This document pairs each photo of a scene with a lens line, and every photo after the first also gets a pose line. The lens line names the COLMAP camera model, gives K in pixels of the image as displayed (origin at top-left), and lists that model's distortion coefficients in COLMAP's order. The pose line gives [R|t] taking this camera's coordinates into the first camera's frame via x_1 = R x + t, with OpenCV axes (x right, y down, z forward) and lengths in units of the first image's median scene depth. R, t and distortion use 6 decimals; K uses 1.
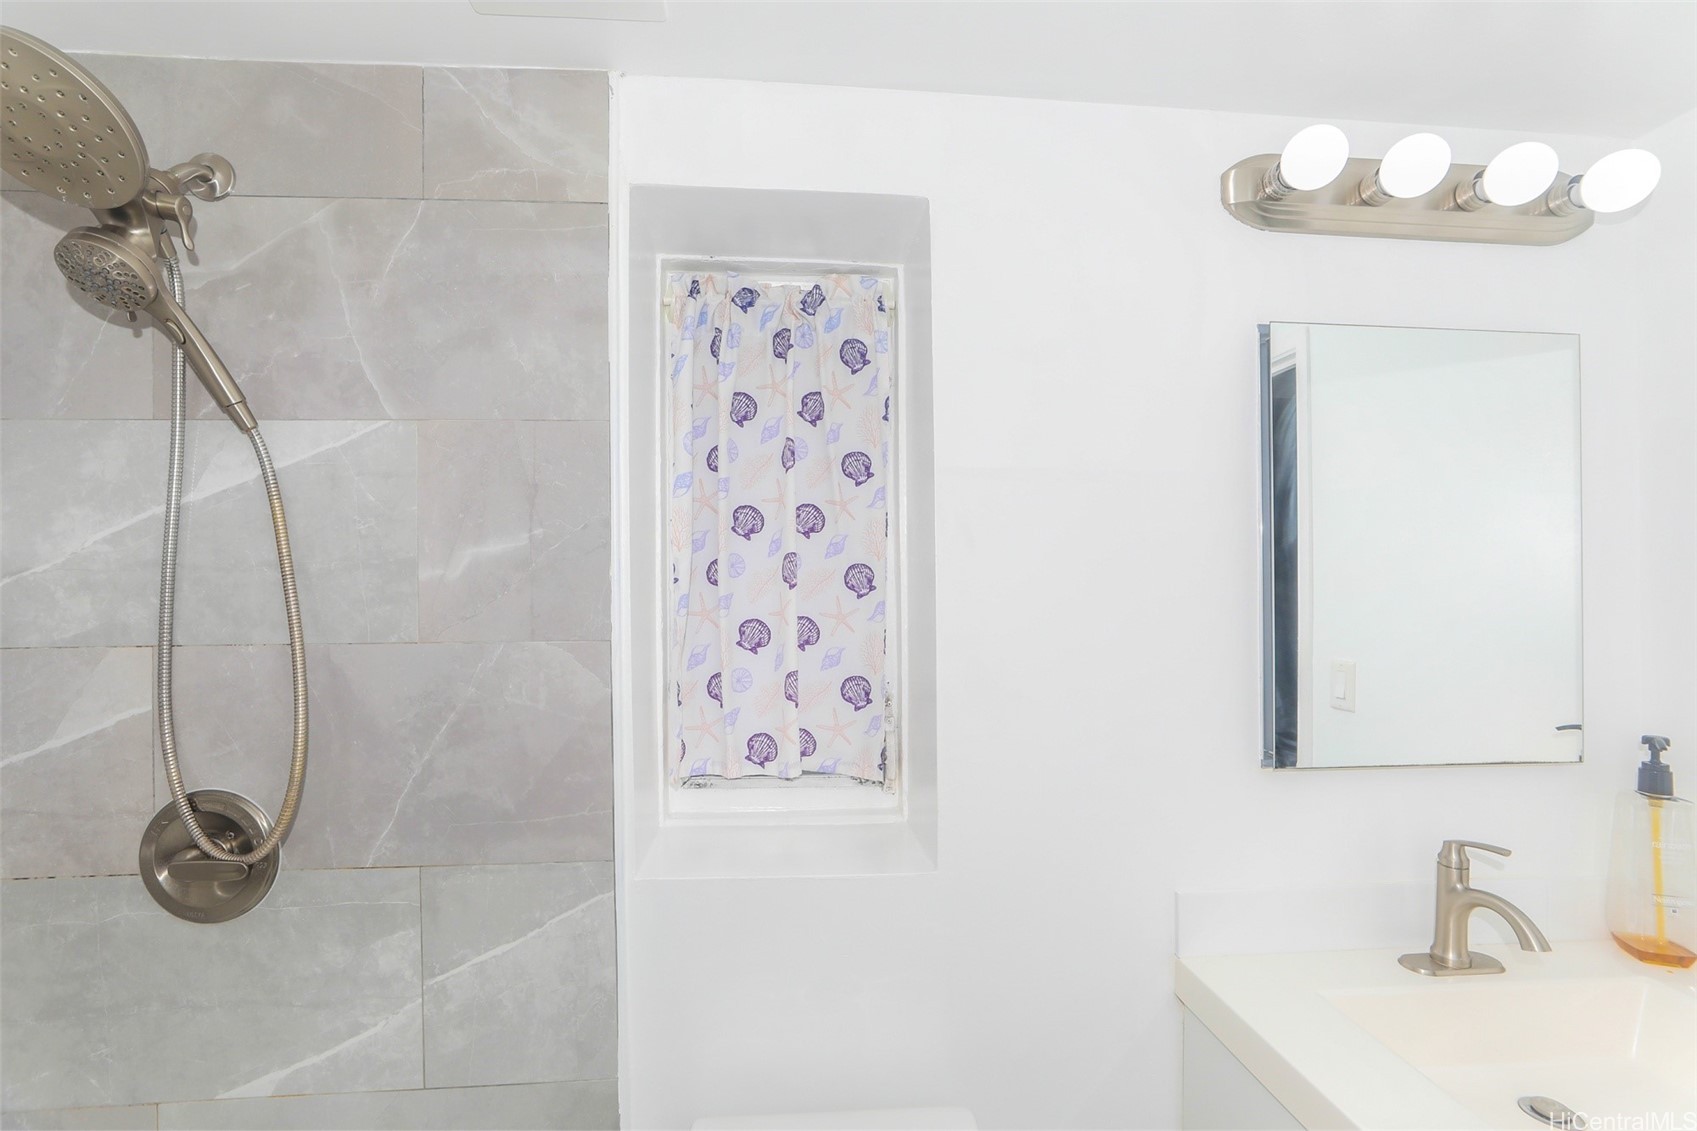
lens RADIAL K [[786.4, 0, 849.9], [0, 786.4, 587.4], [0, 0, 1]] dist [-0.023176, 0.010812]
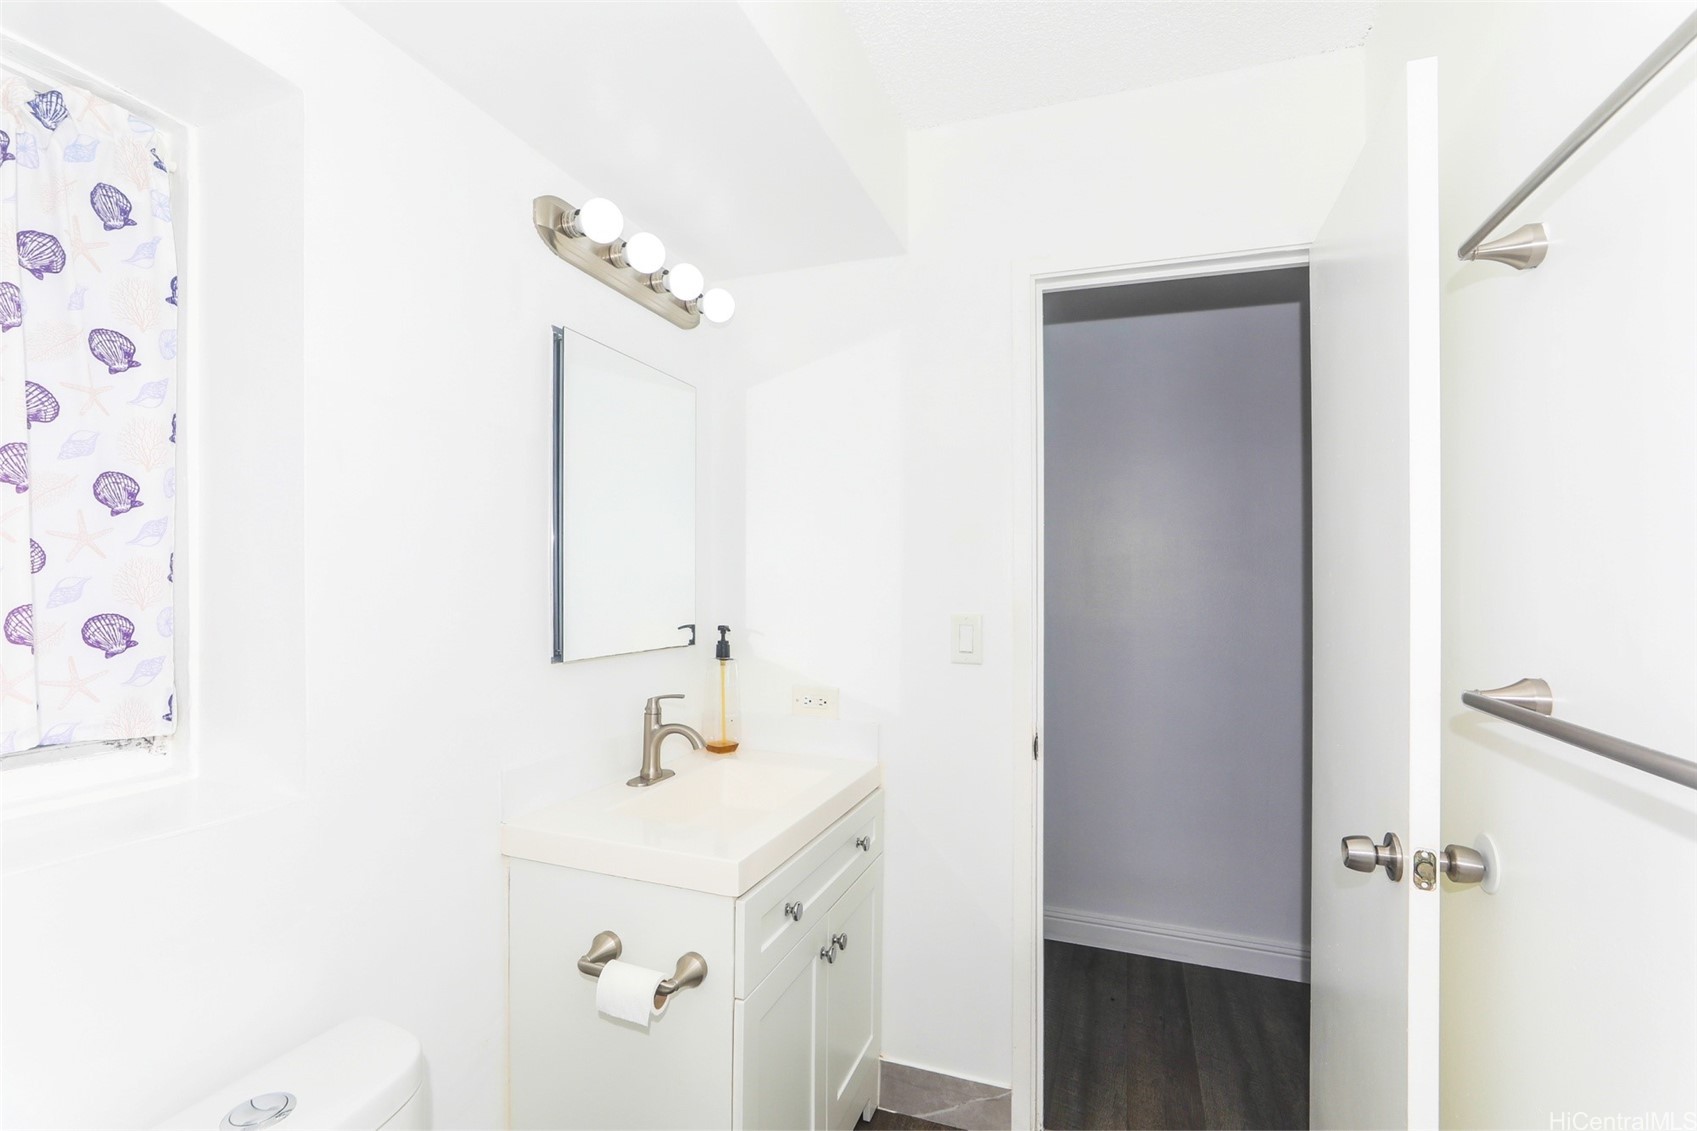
lens RADIAL K [[786.4, 0, 849.1], [0, 786.4, 574.4], [0, 0, 1]] dist [-0.023176, 0.010812]
pose [[0.415906, 0.009298, 0.909360, -0.493301], [-0.007863, 0.999947, -0.006628, 0.091749], [-0.909374, -0.004393, 0.415957, 0.000314]]
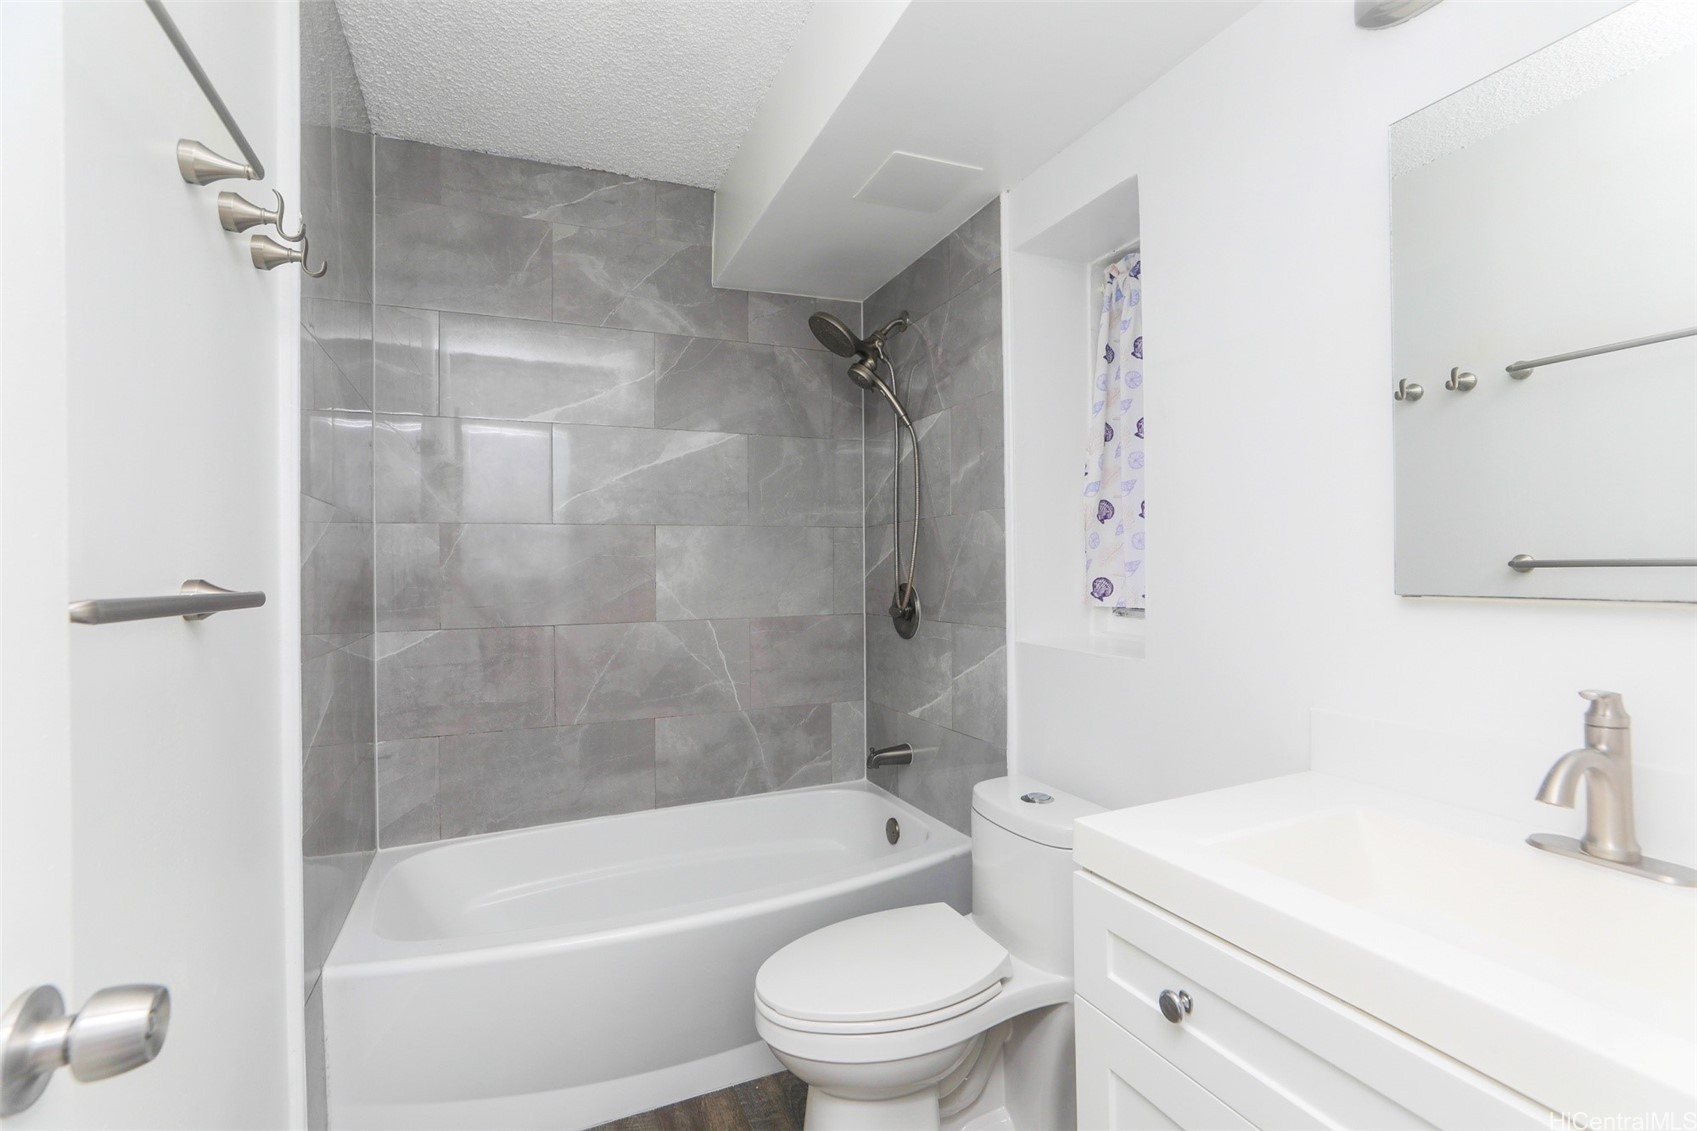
lens RADIAL K [[786.4, 0, 847.7], [0, 786.4, 567.1], [0, 0, 1]] dist [-0.023176, 0.010812]
pose [[0.324339, -0.004441, -0.945930, 1.286508], [0.015836, 0.999874, 0.000735, 0.196066], [0.945808, -0.015218, 0.324369, 0.060927]]
